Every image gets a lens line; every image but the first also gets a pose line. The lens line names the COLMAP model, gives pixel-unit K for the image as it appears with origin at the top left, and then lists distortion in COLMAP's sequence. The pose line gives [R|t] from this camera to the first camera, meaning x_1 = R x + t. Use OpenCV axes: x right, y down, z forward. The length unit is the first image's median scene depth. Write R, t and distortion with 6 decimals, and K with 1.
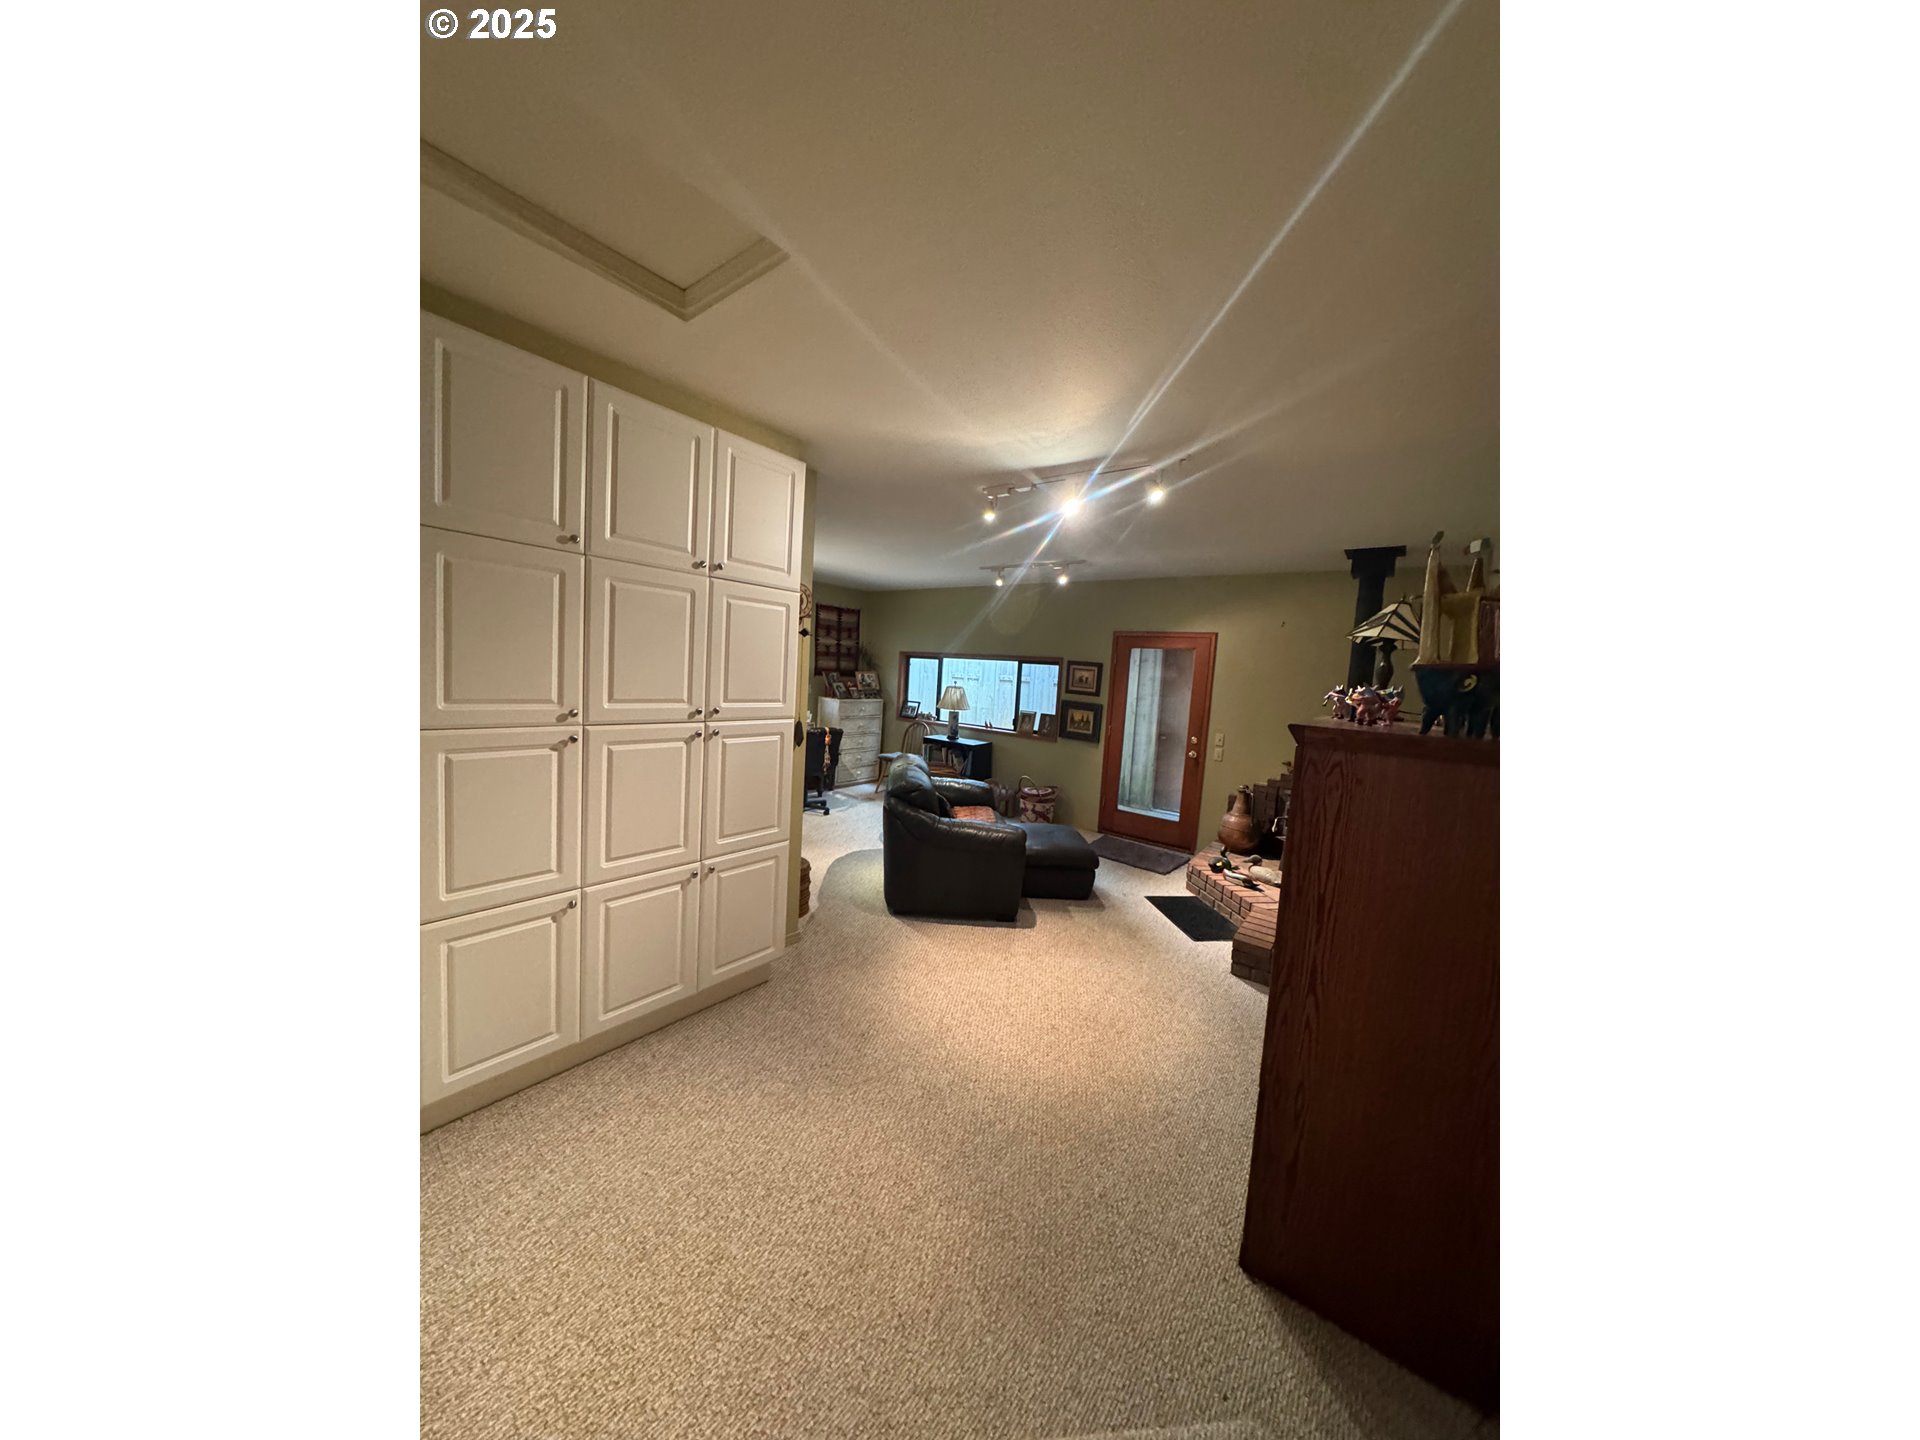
lens RADIAL K [[574.1, 0, 964.9], [0, 574.1, 720.7], [0, 0, 1]] dist [-0.000391, 0.000010]
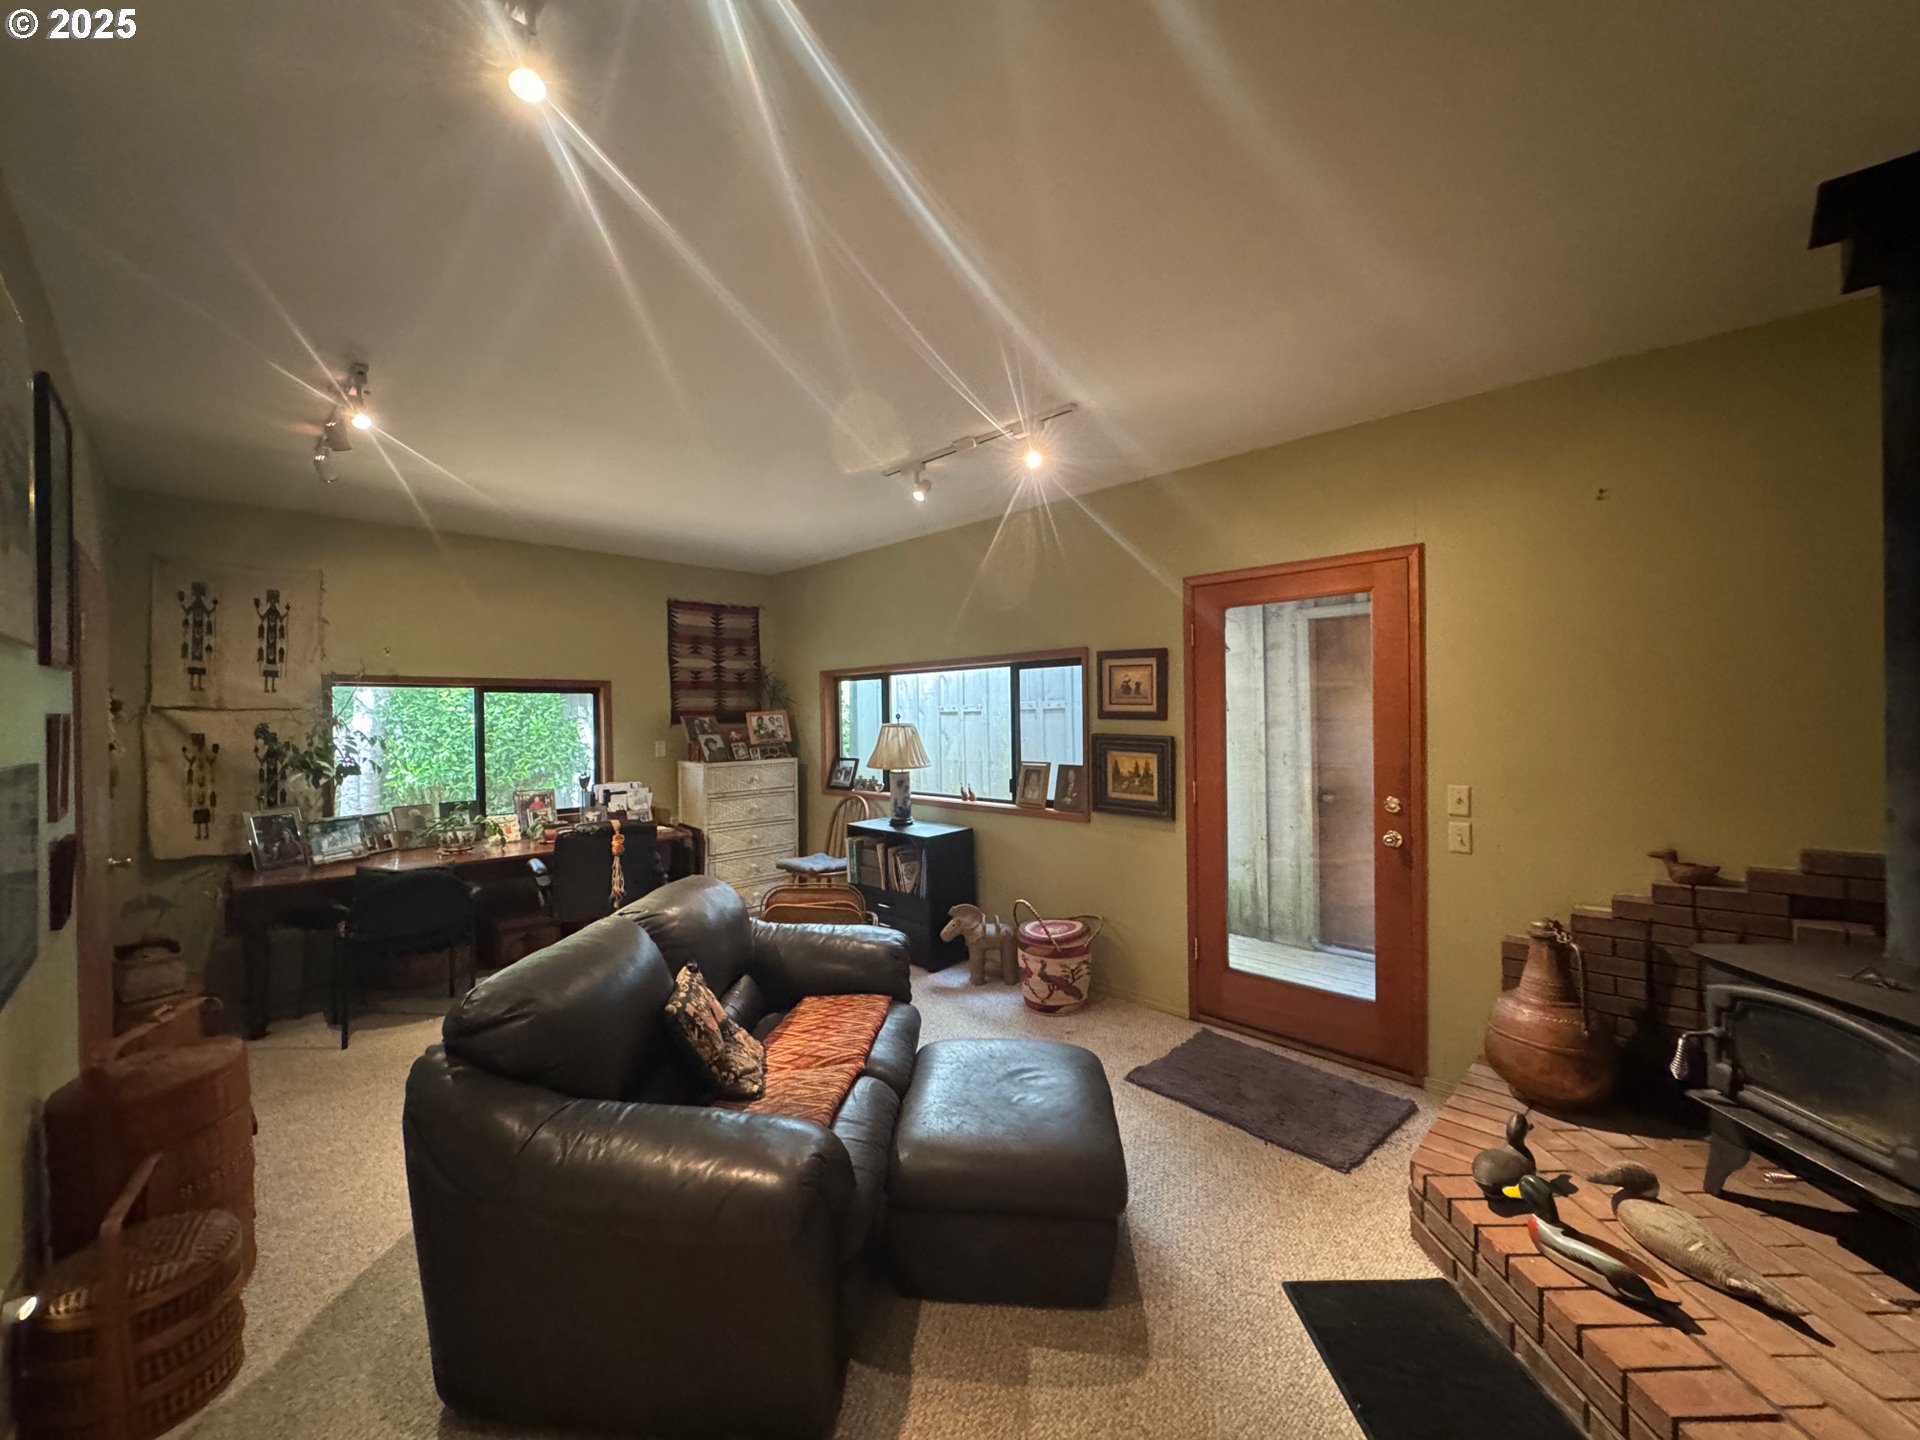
lens RADIAL K [[763.8, 0, 960.0], [0, 763.8, 720.0], [0, 0, 1]] dist [-0.003625, 0.000190]
pose [[0.987885, -0.074432, -0.136172, 0.137961], [0.062607, 0.994048, -0.089156, 0.002318], [0.141997, 0.079551, 0.986665, 0.330169]]
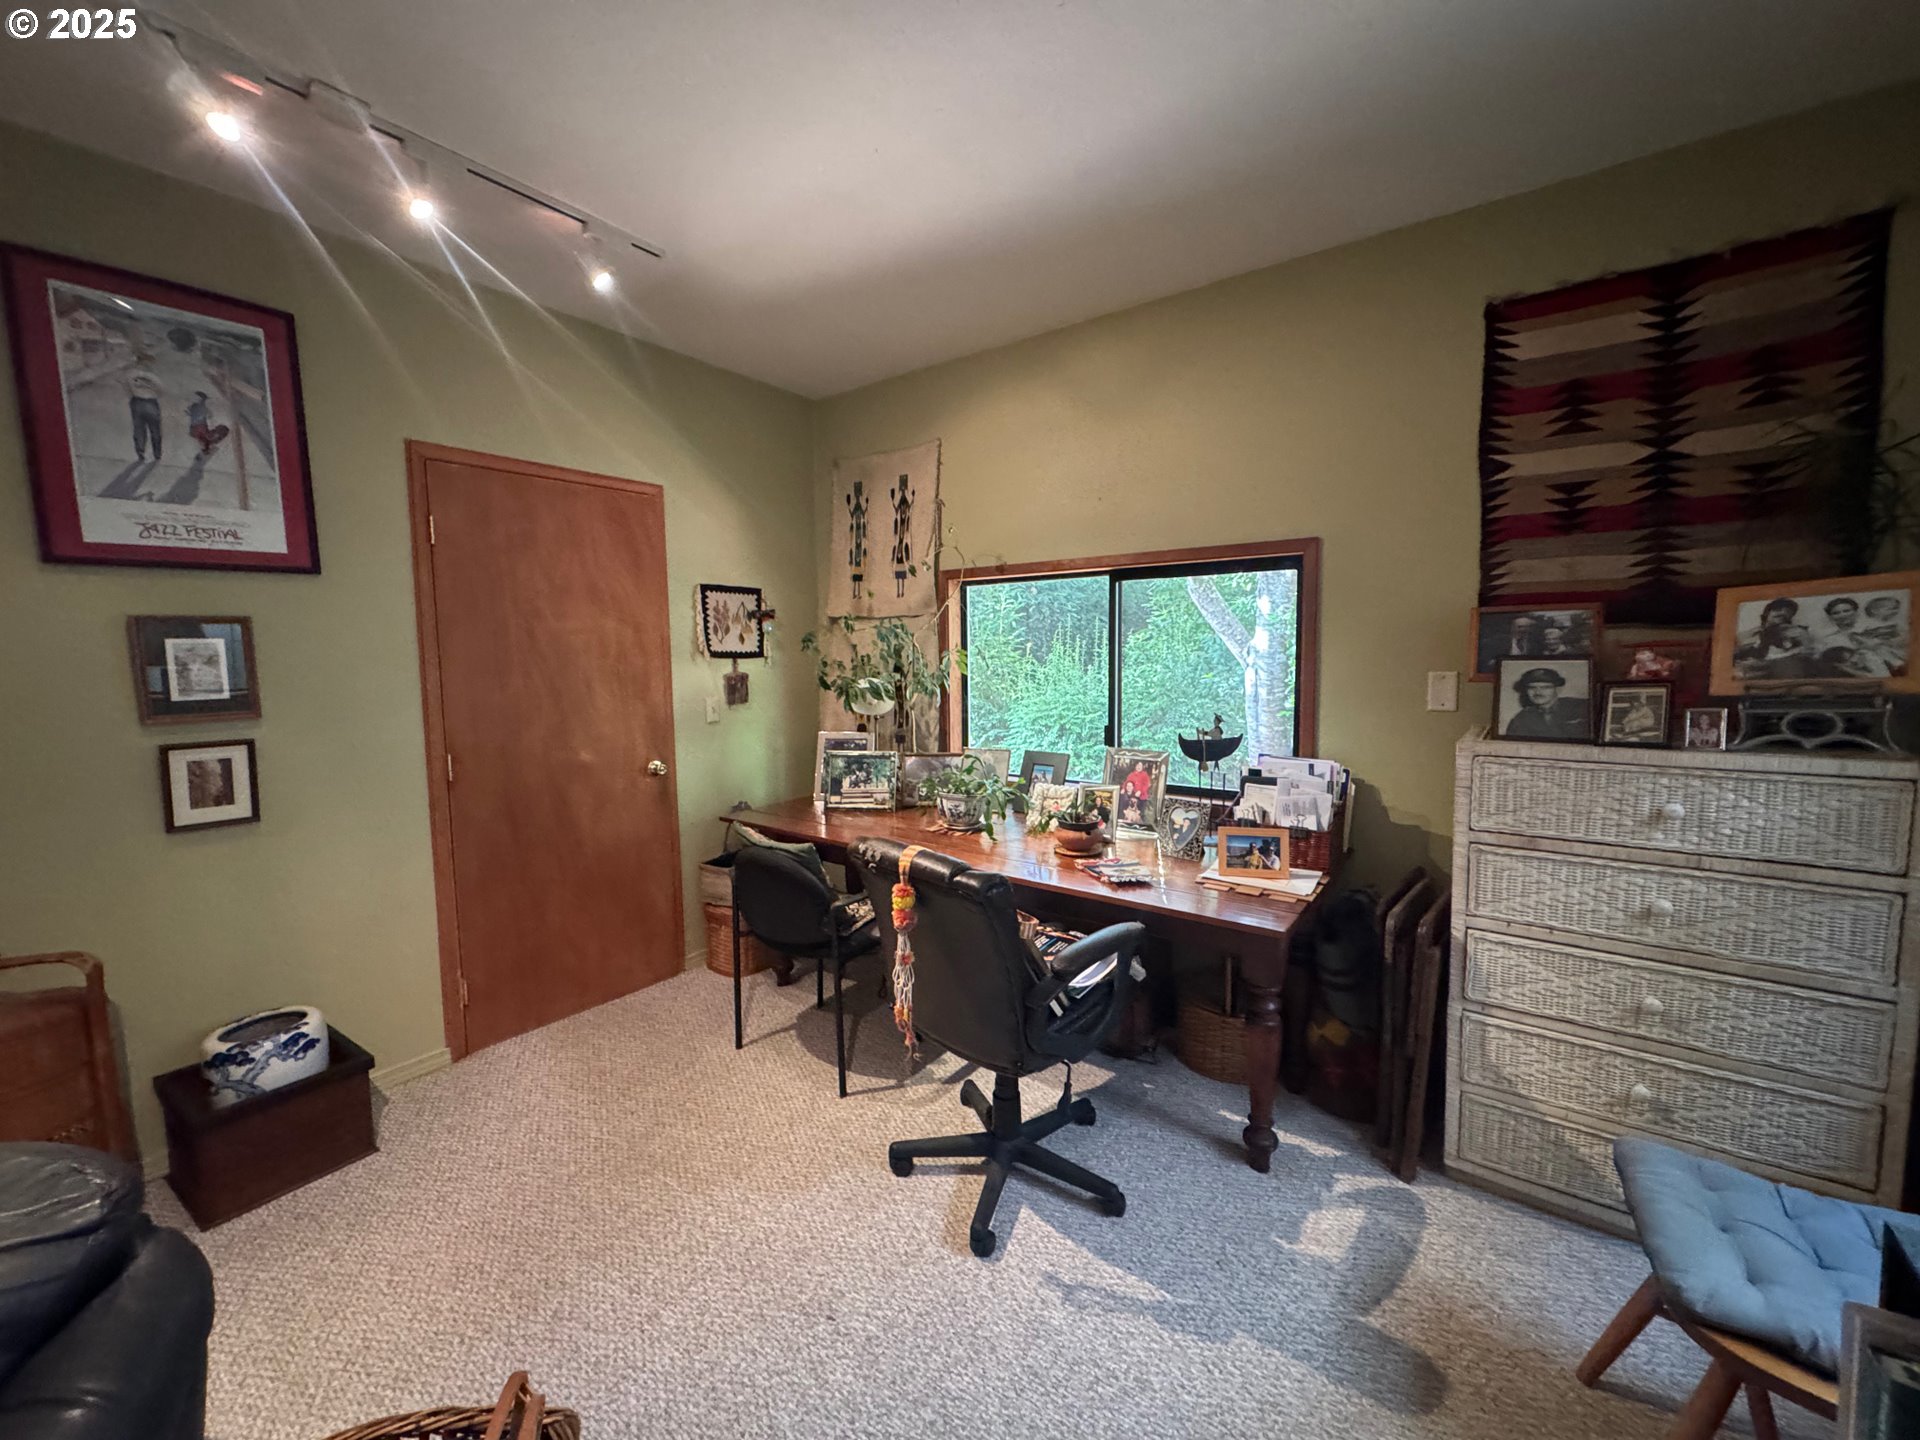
lens RADIAL K [[763.8, 0, 960.0], [0, 763.8, 720.0], [0, 0, 1]] dist [-0.003625, 0.000190]
pose [[0.005482, 0.024575, -0.999683, 0.040358], [-0.078614, 0.996615, 0.024069, -0.039895], [0.996890, 0.078457, 0.007395, 0.894056]]
